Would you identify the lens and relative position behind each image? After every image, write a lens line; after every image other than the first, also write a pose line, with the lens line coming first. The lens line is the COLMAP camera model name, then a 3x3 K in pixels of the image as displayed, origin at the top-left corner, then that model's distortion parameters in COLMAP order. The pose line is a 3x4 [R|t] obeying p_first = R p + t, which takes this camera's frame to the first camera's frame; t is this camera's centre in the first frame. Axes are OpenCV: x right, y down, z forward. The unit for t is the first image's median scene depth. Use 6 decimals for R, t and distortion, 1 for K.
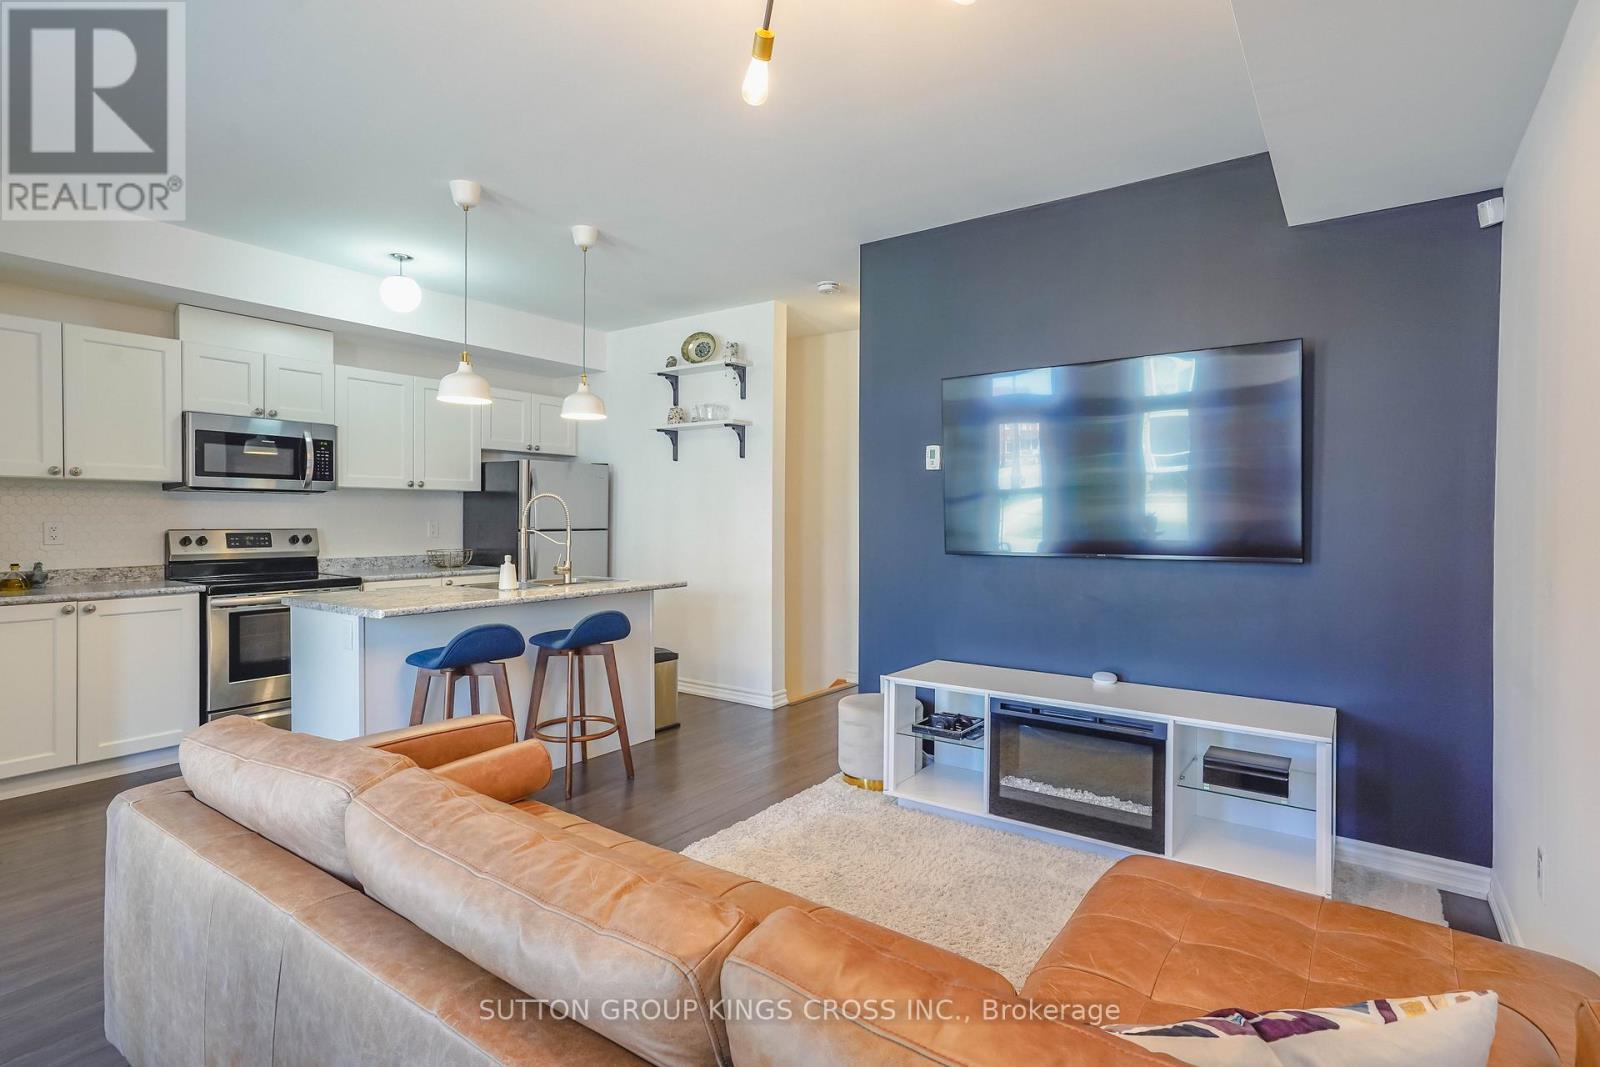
lens RADIAL K [[788.3, 0, 807.2], [0, 788.3, 529.5], [0, 0, 1]] dist [-0.028677, 0.028294]
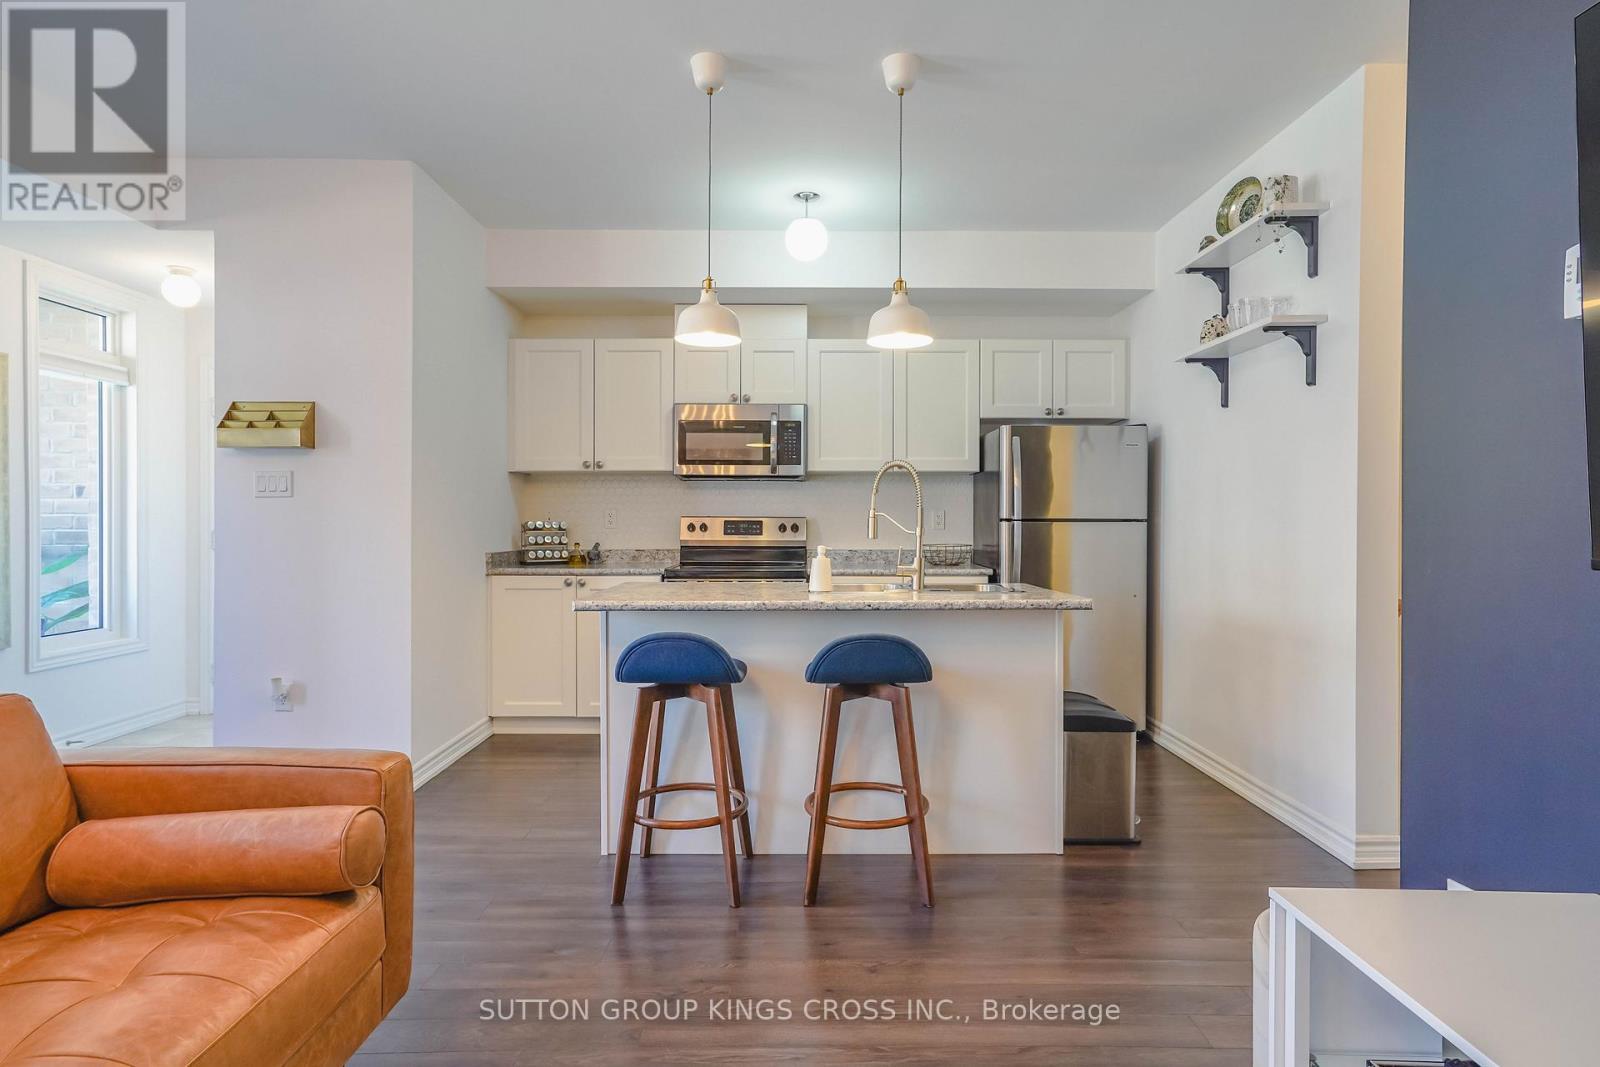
lens RADIAL K [[839.0, 0, 807.7], [0, 839.0, 528.8], [0, 0, 1]] dist [0.005225, 0.002013]
pose [[0.580359, 0.007036, -0.814330, 0.218906], [-0.012644, 0.999920, -0.000372, 0.014525], [0.814263, 0.010512, 0.580401, 0.444026]]
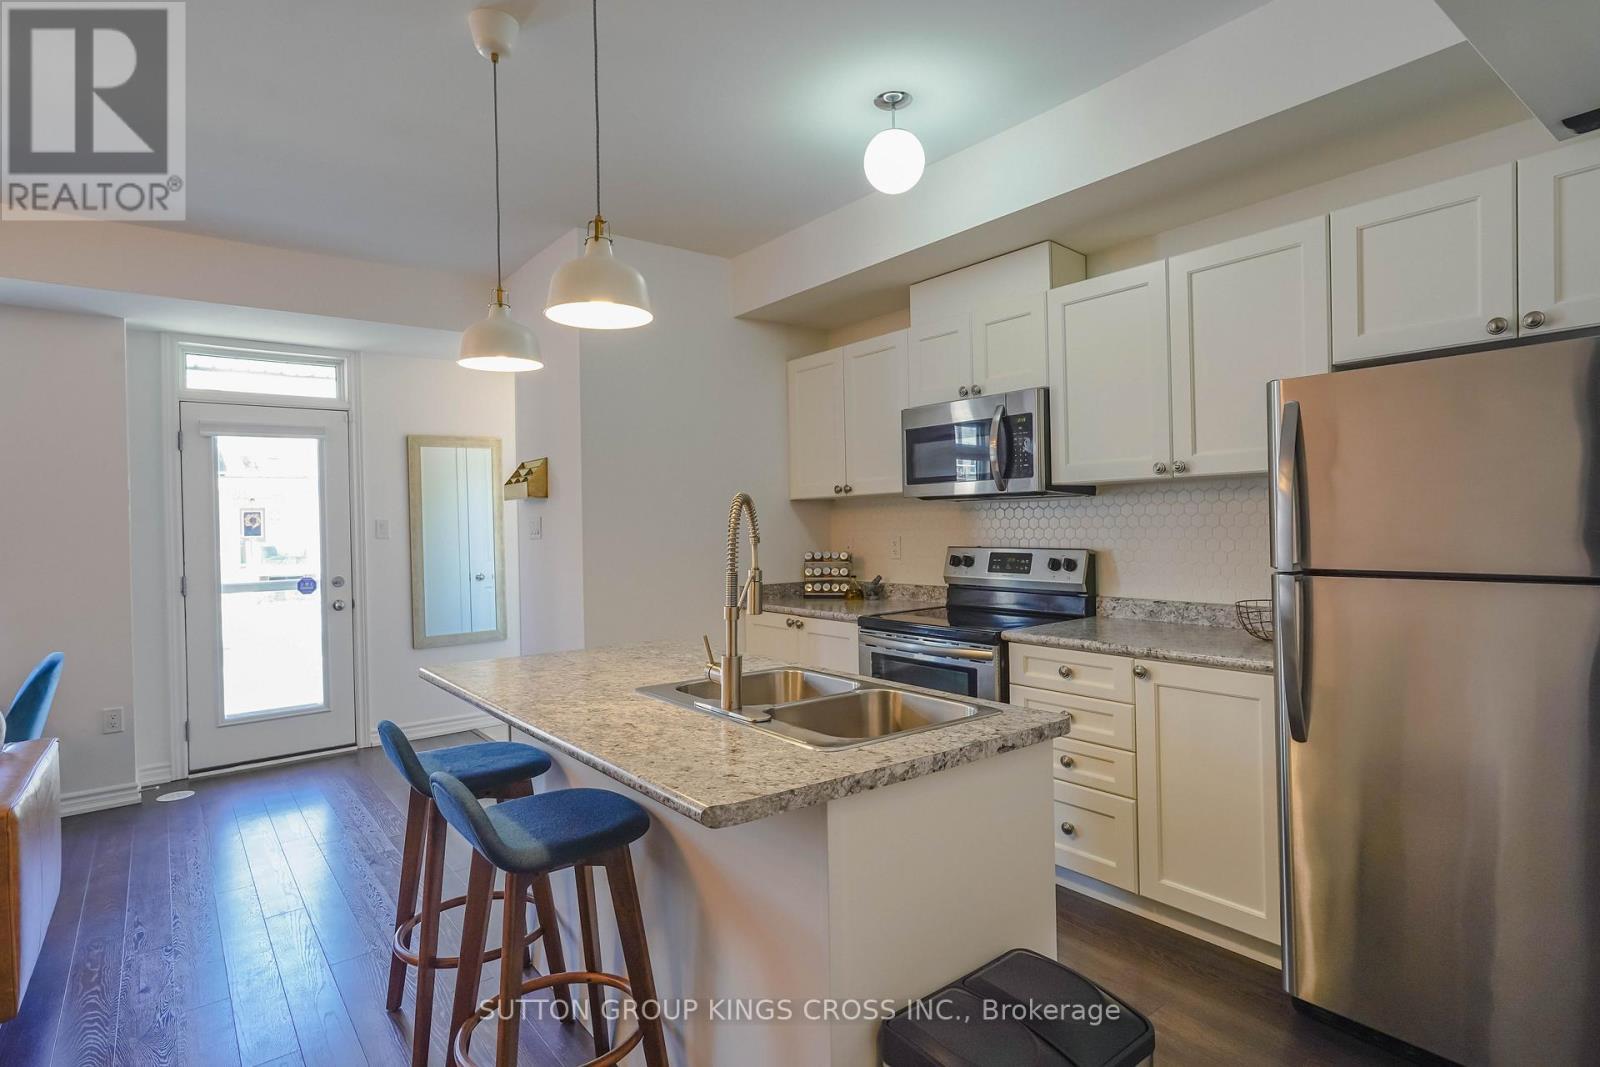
lens RADIAL K [[839.0, 0, 807.7], [0, 839.0, 528.8], [0, 0, 1]] dist [0.005225, 0.002013]
pose [[-0.279973, 0.012237, -0.959930, 0.107091], [0.006878, 0.999919, 0.010741, -0.028749], [0.959983, -0.003595, -0.280035, 1.049372]]
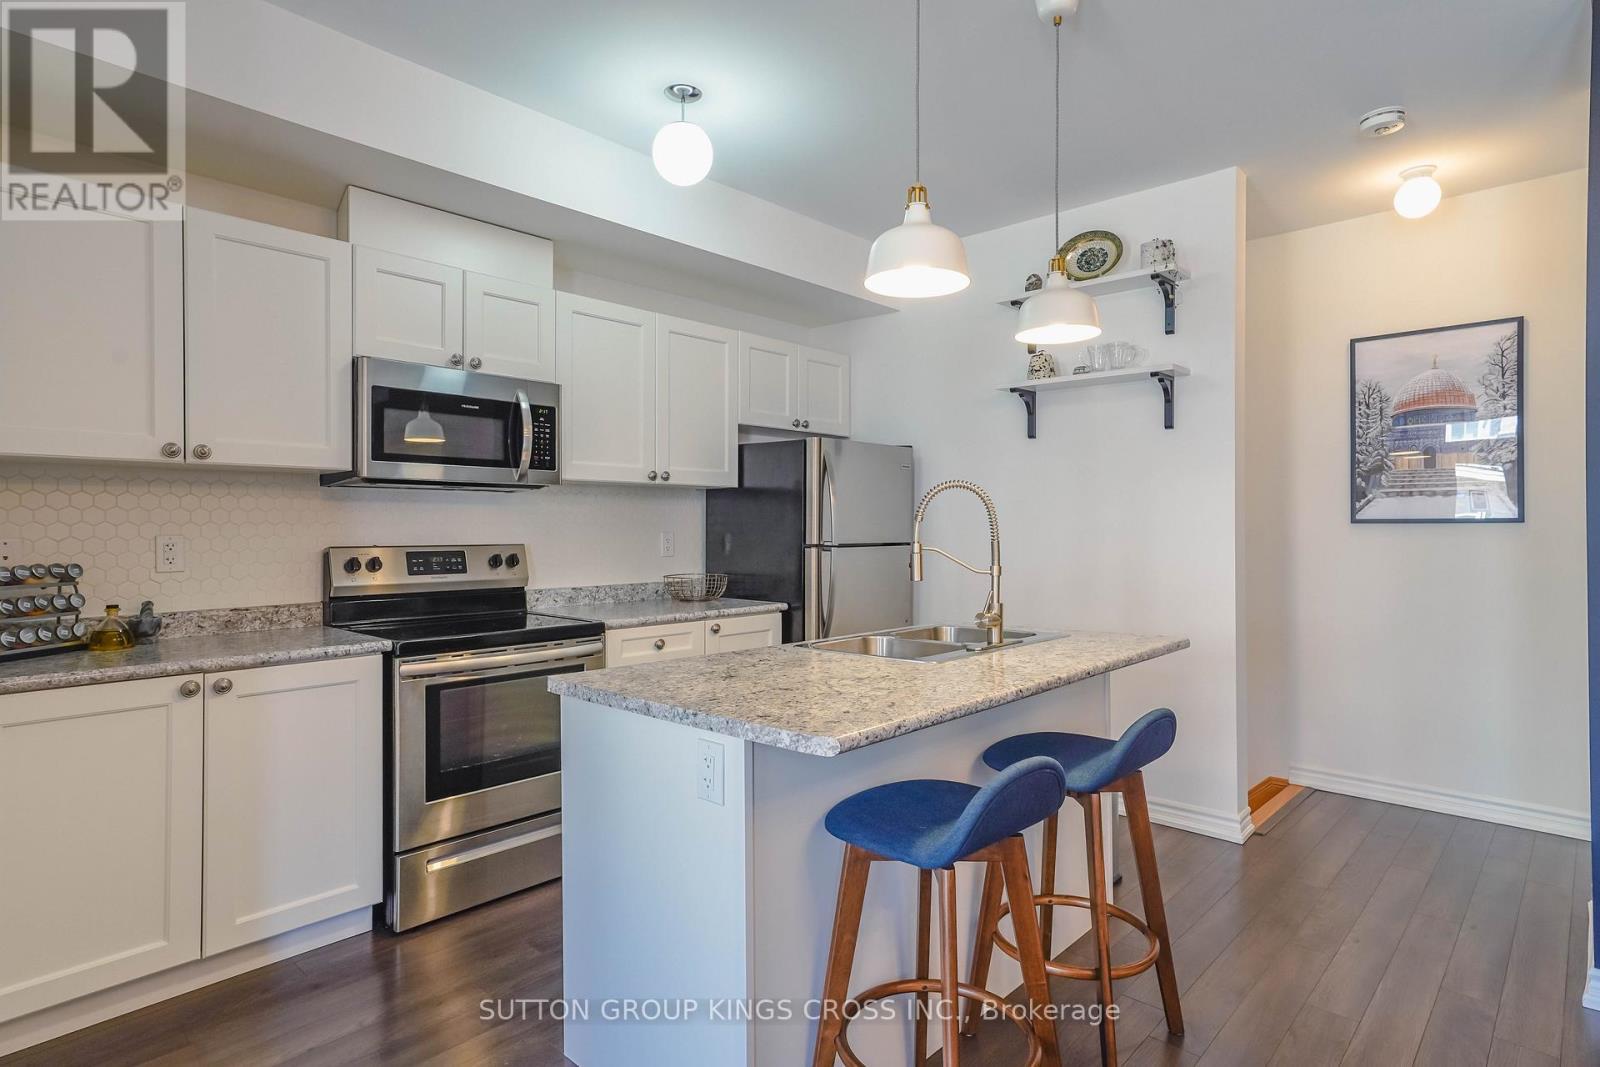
lens RADIAL K [[856.4, 0, 800.0], [0, 856.4, 533.5], [0, 0, 1]] dist [-0.031628, 0.047269]
pose [[0.991229, -0.003600, -0.132108, -0.325279], [0.002488, 0.999960, -0.008586, -0.003716], [0.132134, 0.008182, 0.991198, 0.344070]]
